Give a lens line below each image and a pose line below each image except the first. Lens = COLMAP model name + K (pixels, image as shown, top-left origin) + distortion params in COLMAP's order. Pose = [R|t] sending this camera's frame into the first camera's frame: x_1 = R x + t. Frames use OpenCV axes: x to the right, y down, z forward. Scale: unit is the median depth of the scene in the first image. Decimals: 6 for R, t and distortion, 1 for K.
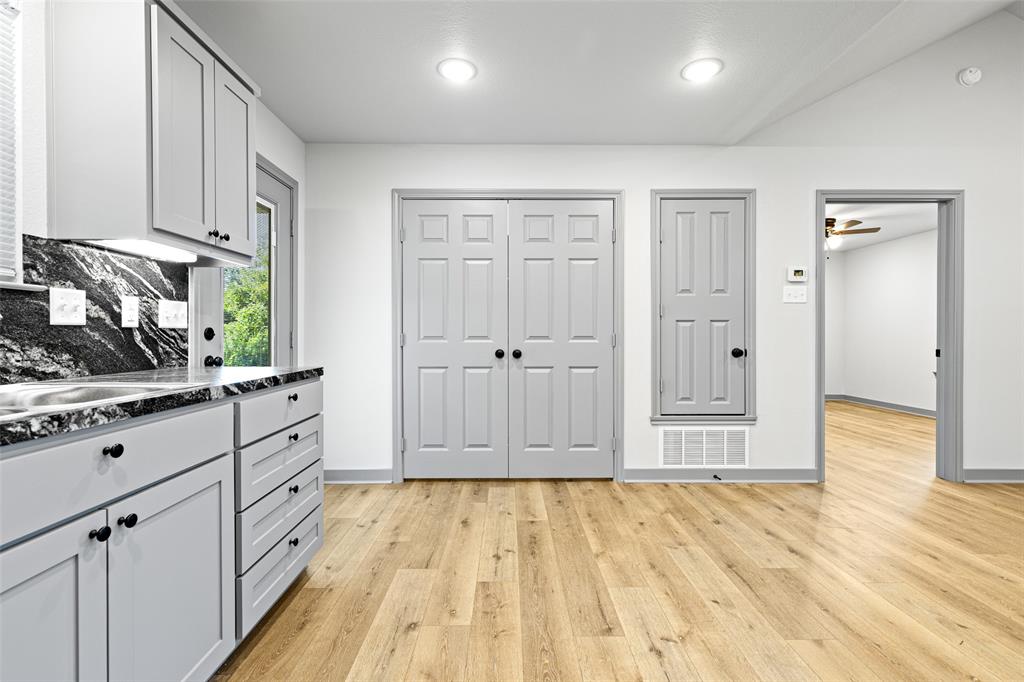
lens RADIAL K [[464.8, 0, 511.8], [0, 464.8, 338.4], [0, 0, 1]] dist [0.007377, 0.000000]
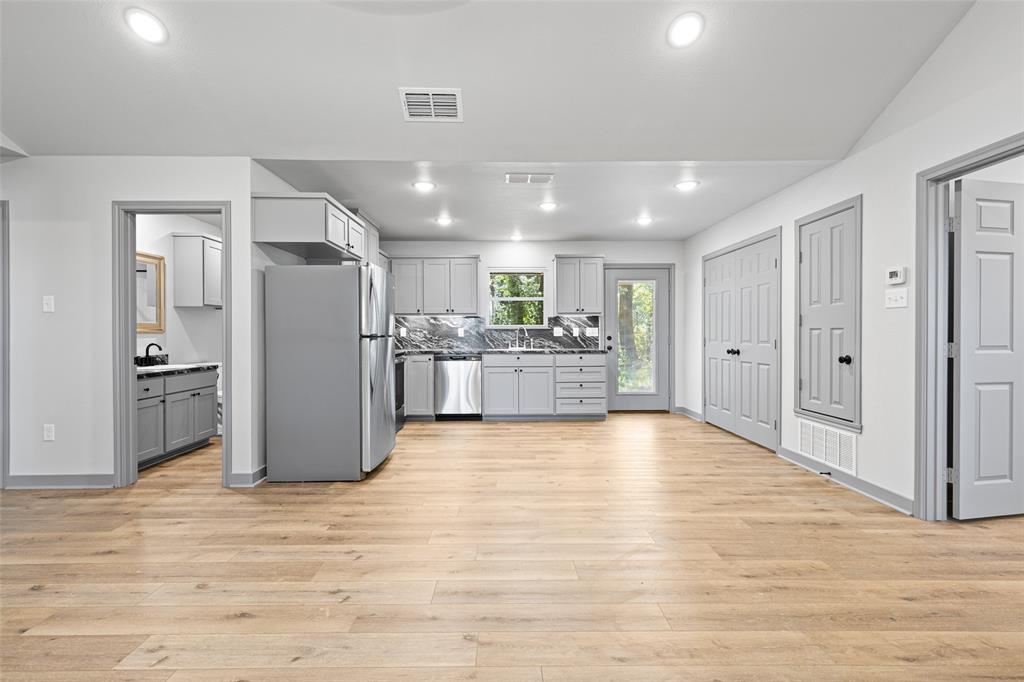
lens RADIAL K [[464.8, 0, 506.6], [0, 464.8, 332.3], [0, 0, 1]] dist [0.007377, 0.000000]
pose [[-0.003291, -0.003420, -0.999989, 1.517169], [-0.005432, 0.999979, -0.003402, -0.021708], [0.999980, 0.005421, -0.003310, 0.256664]]
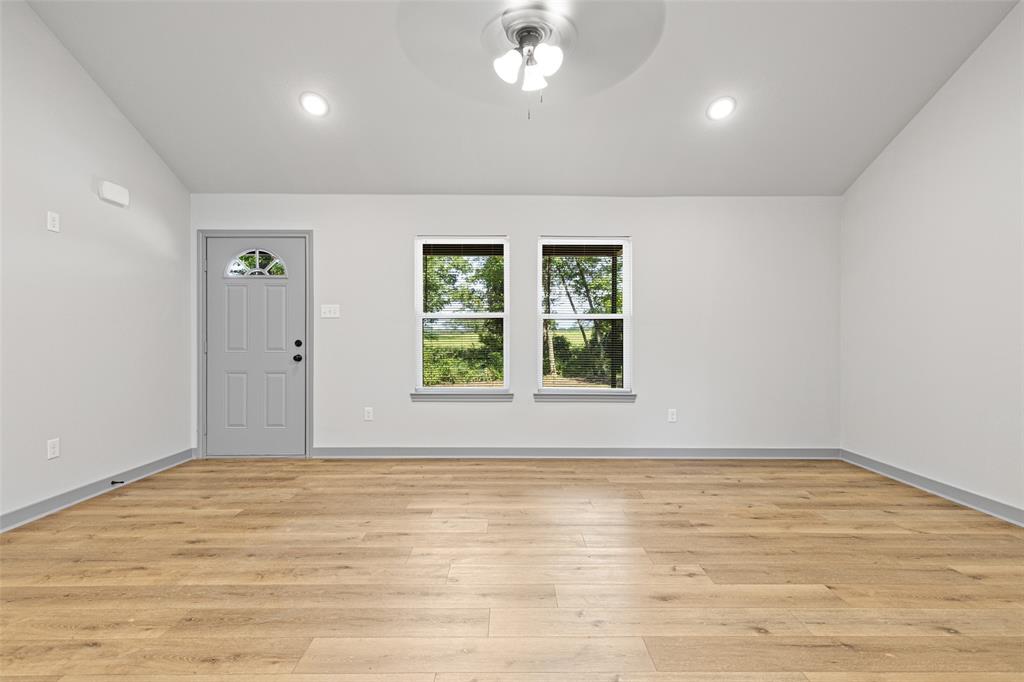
lens RADIAL K [[464.8, 0, 518.6], [0, 464.8, 341.5], [0, 0, 1]] dist [0.007377, 0.000000]
pose [[-0.011473, -0.015425, 0.999815, 0.354413], [0.006326, 0.999860, 0.015499, -0.023368], [-0.999914, 0.006503, -0.011374, 0.129946]]
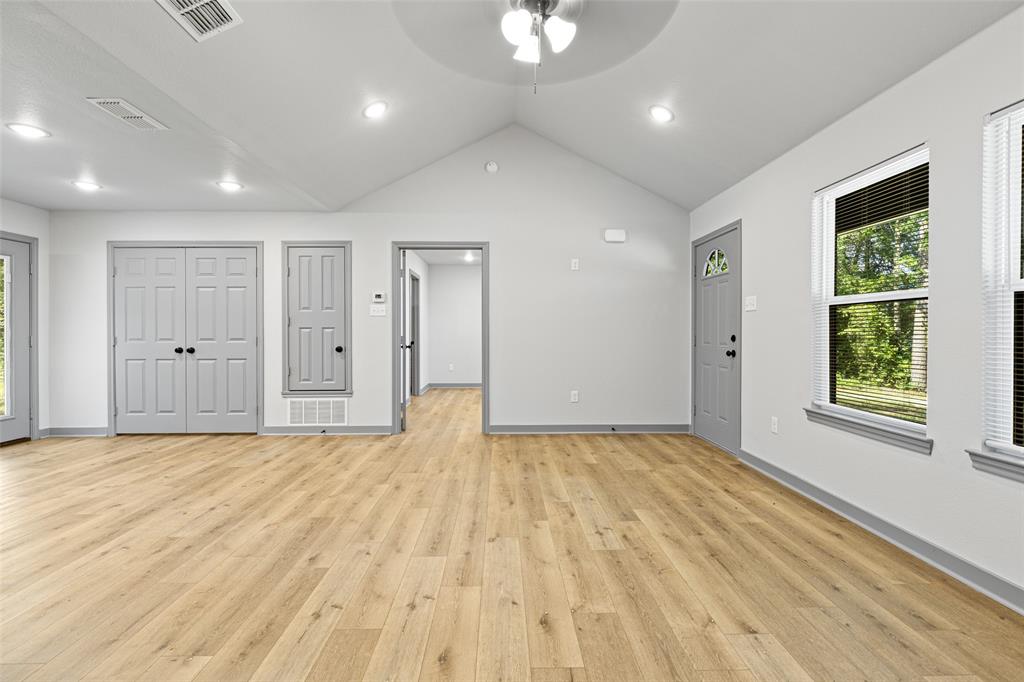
lens RADIAL K [[480.7, 0, 504.5], [0, 480.7, 334.9], [0, 0, 1]] dist [0.002937, 0.000176]
pose [[0.999976, -0.002745, 0.006368, 1.013027], [0.002734, 0.999995, 0.001694, -0.016370], [-0.006372, -0.001676, 0.999978, -0.563423]]
